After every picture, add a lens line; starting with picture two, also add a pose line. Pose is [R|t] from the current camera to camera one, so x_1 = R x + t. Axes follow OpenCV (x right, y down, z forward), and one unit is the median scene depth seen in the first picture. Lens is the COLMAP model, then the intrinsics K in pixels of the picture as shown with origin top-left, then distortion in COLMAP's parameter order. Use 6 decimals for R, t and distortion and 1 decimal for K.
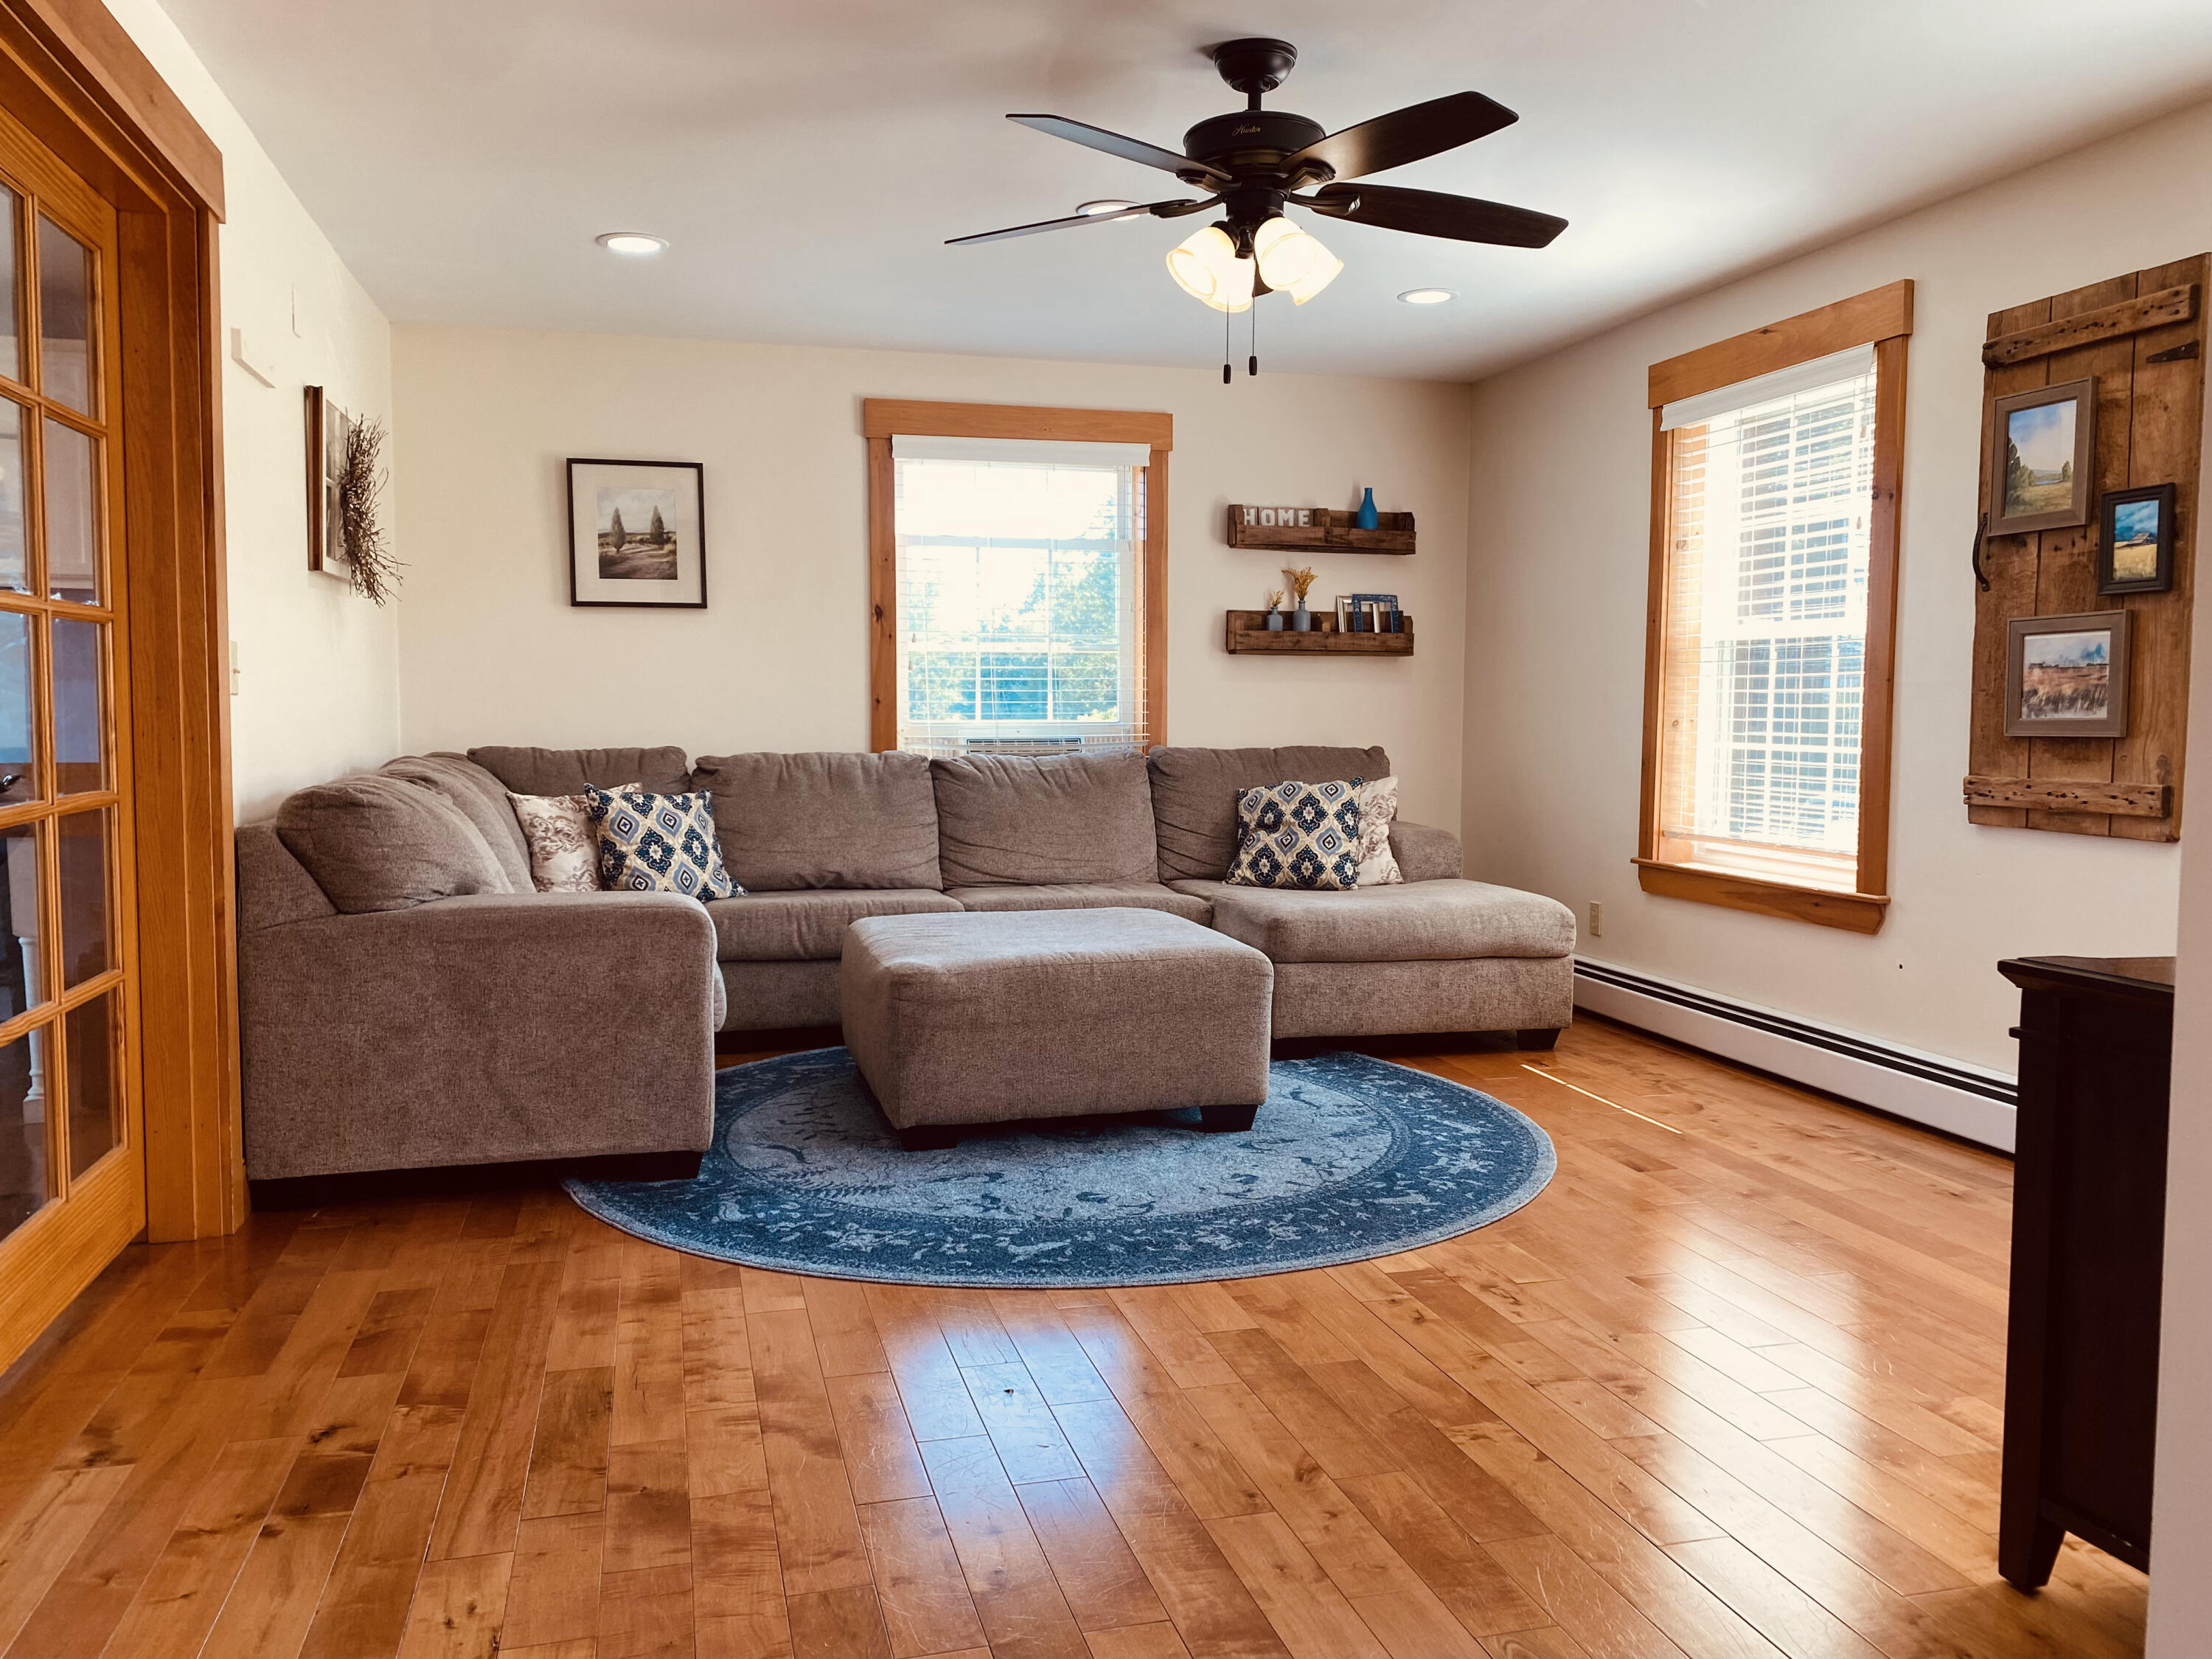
lens RADIAL K [[1682.9, 0, 1094.6], [0, 1682.9, 829.4], [0, 0, 1]] dist [0.054677, -0.067136]
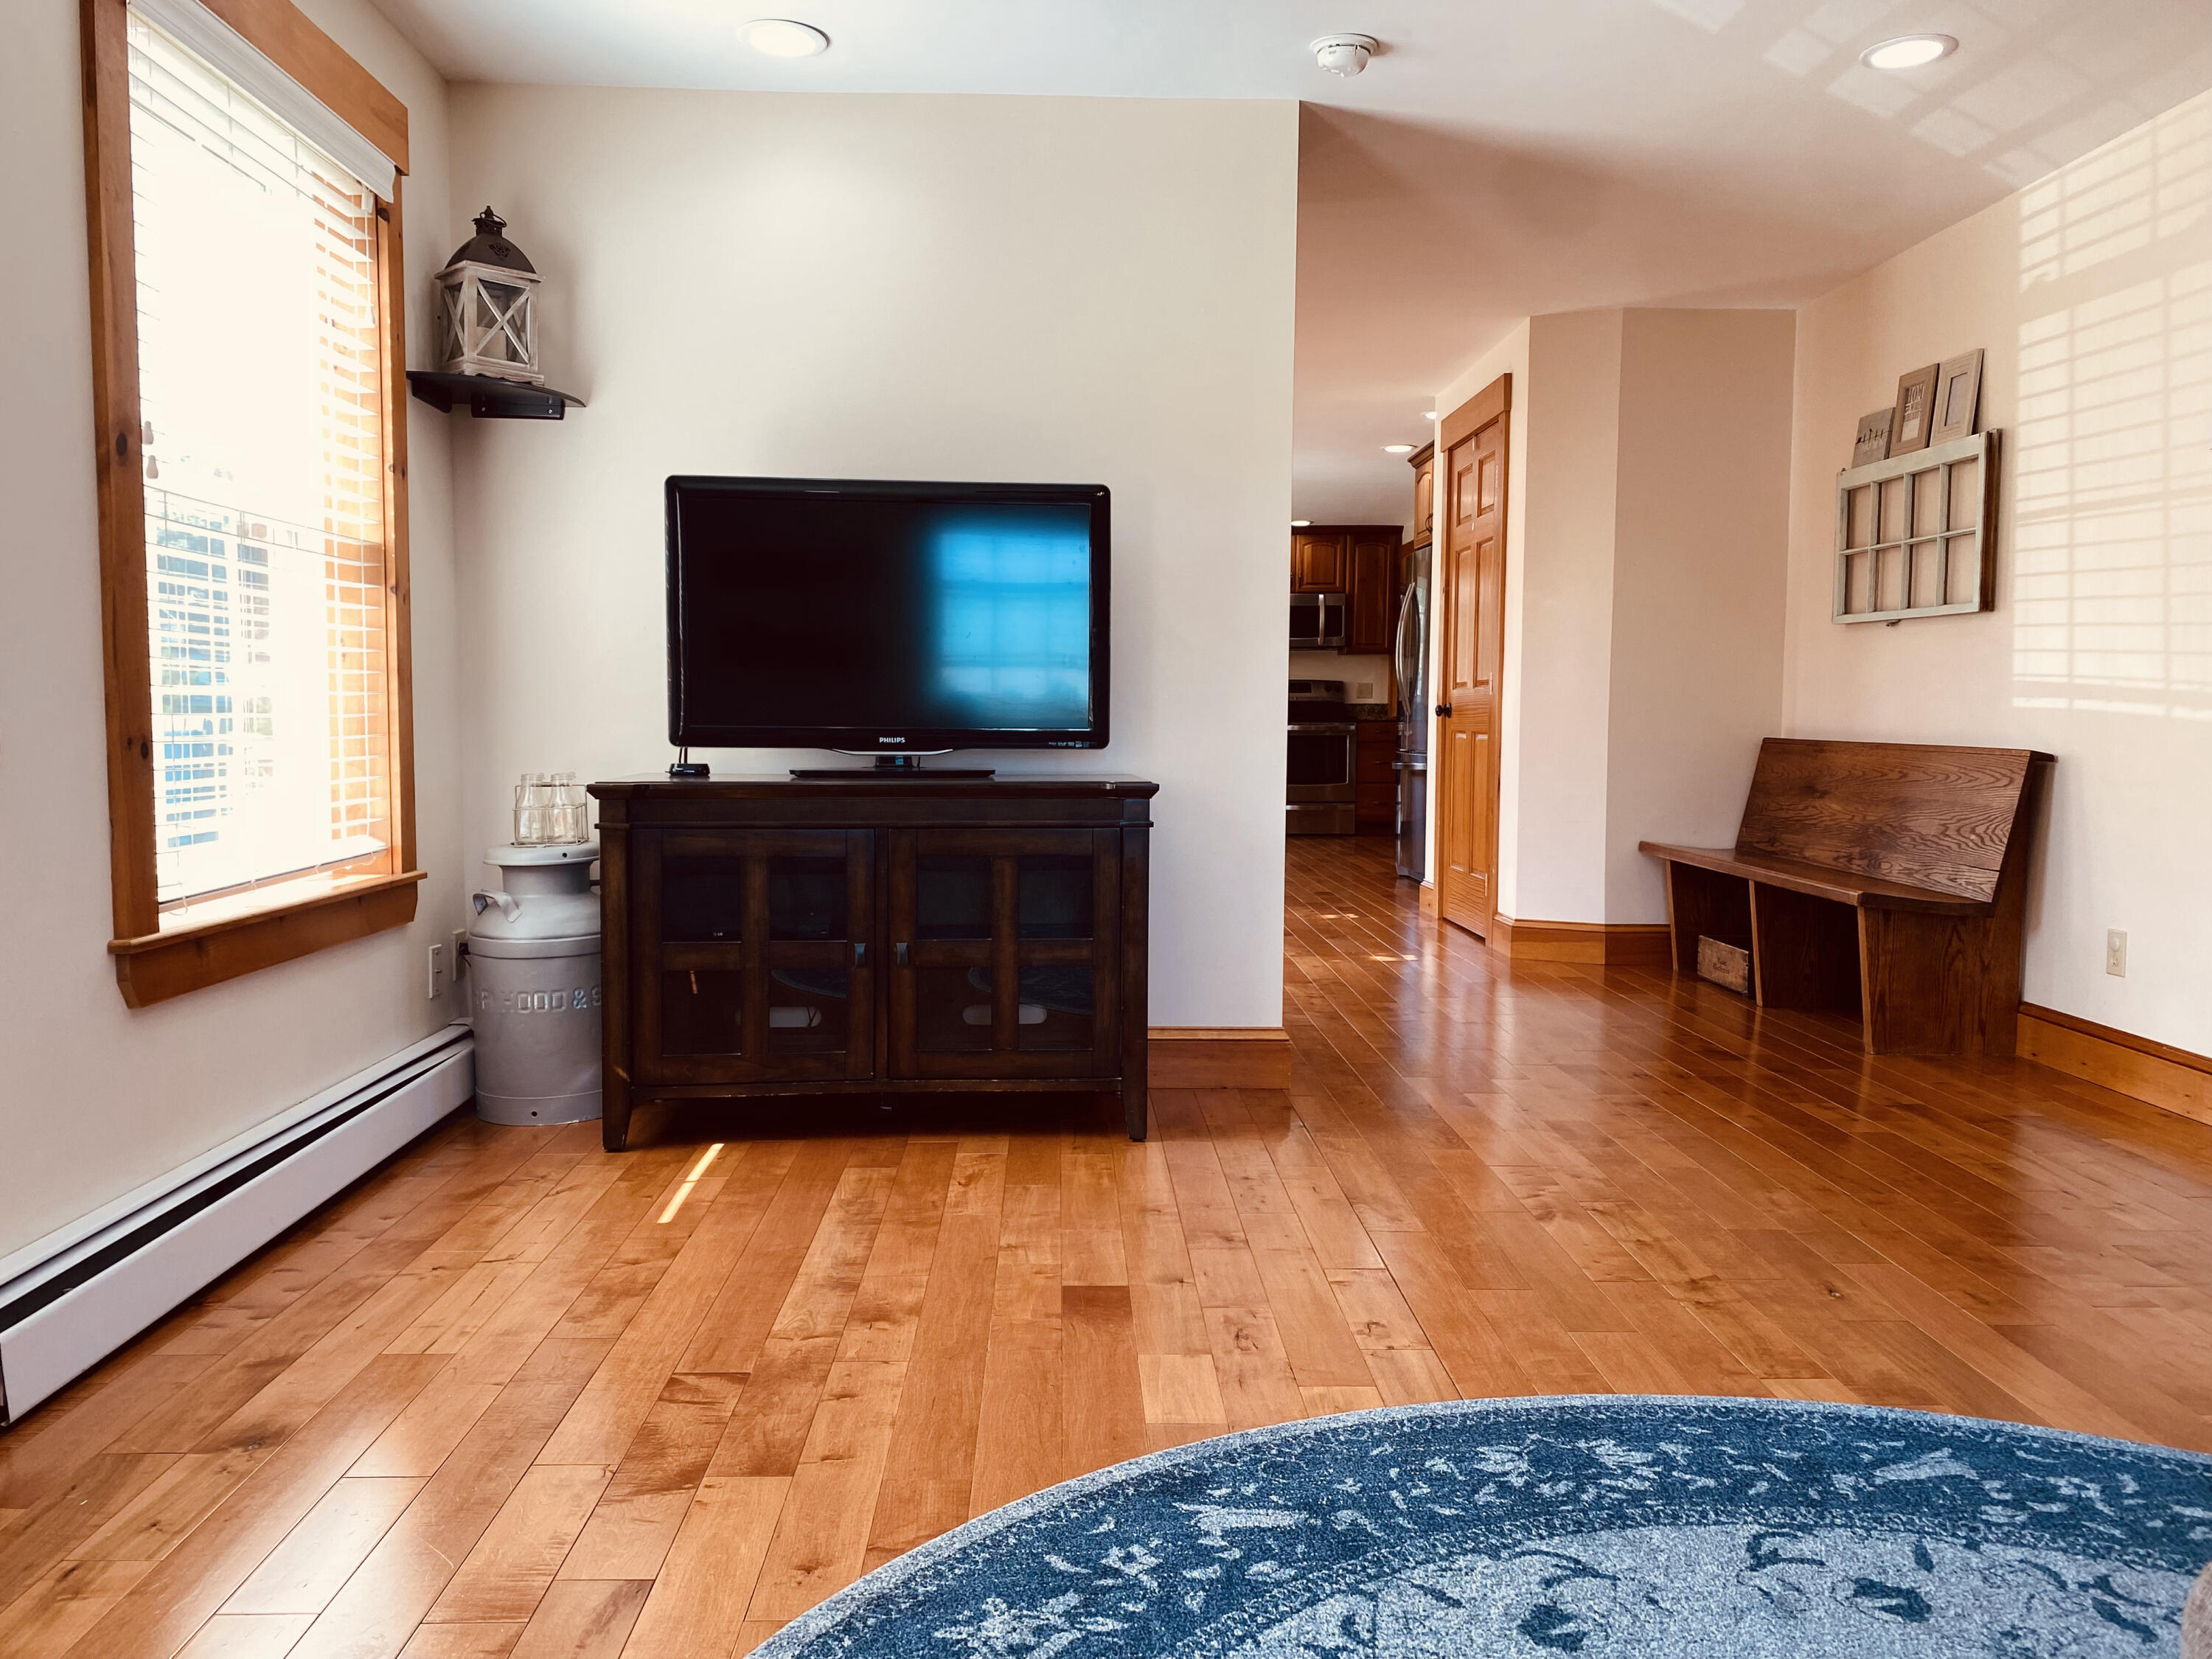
lens RADIAL K [[1682.9, 0, 1085.0], [0, 1682.9, 831.9], [0, 0, 1]] dist [0.054677, -0.067136]
pose [[-0.972586, -0.026452, 0.231036, 0.082993], [0.007415, 0.989477, 0.144503, -0.048820], [-0.232427, 0.142255, -0.962155, 1.068425]]
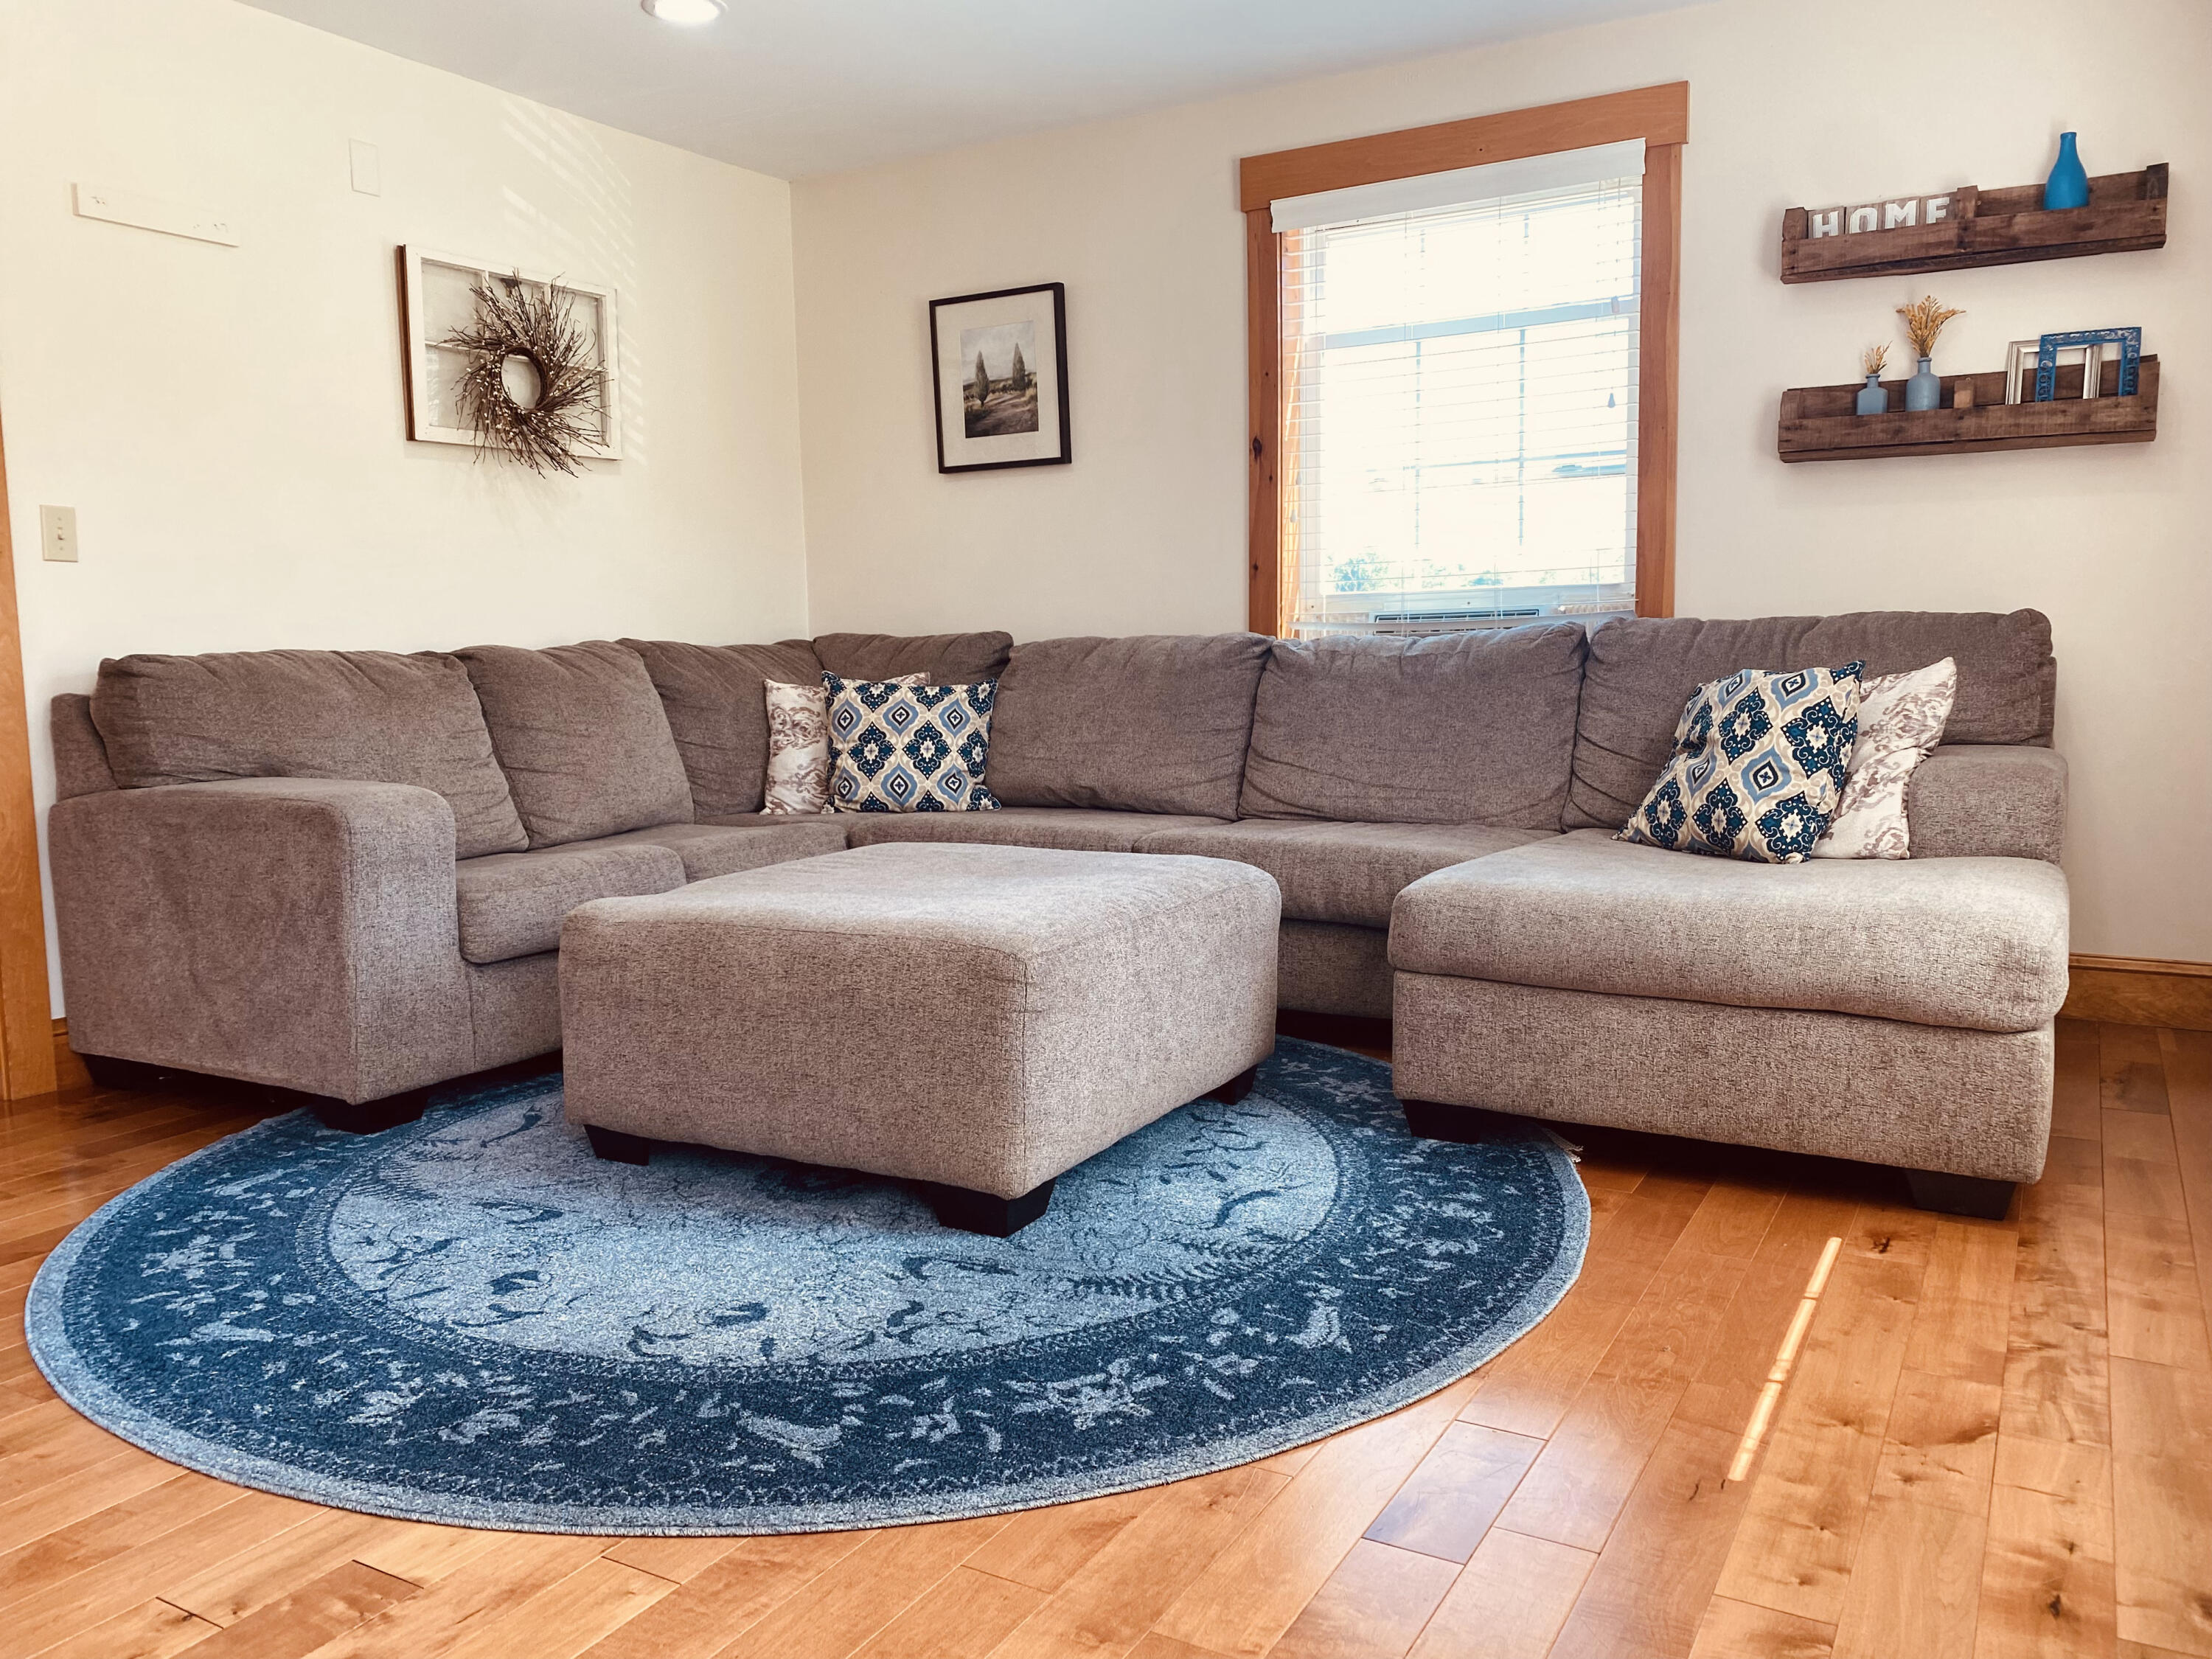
lens RADIAL K [[1682.9, 0, 1095.7], [0, 1682.9, 819.9], [0, 0, 1]] dist [0.054677, -0.067136]
pose [[0.709015, 0.059901, -0.702644, 0.436074], [-0.032260, 0.998098, 0.052535, -0.000587], [0.704455, -0.014581, 0.709599, 0.500568]]
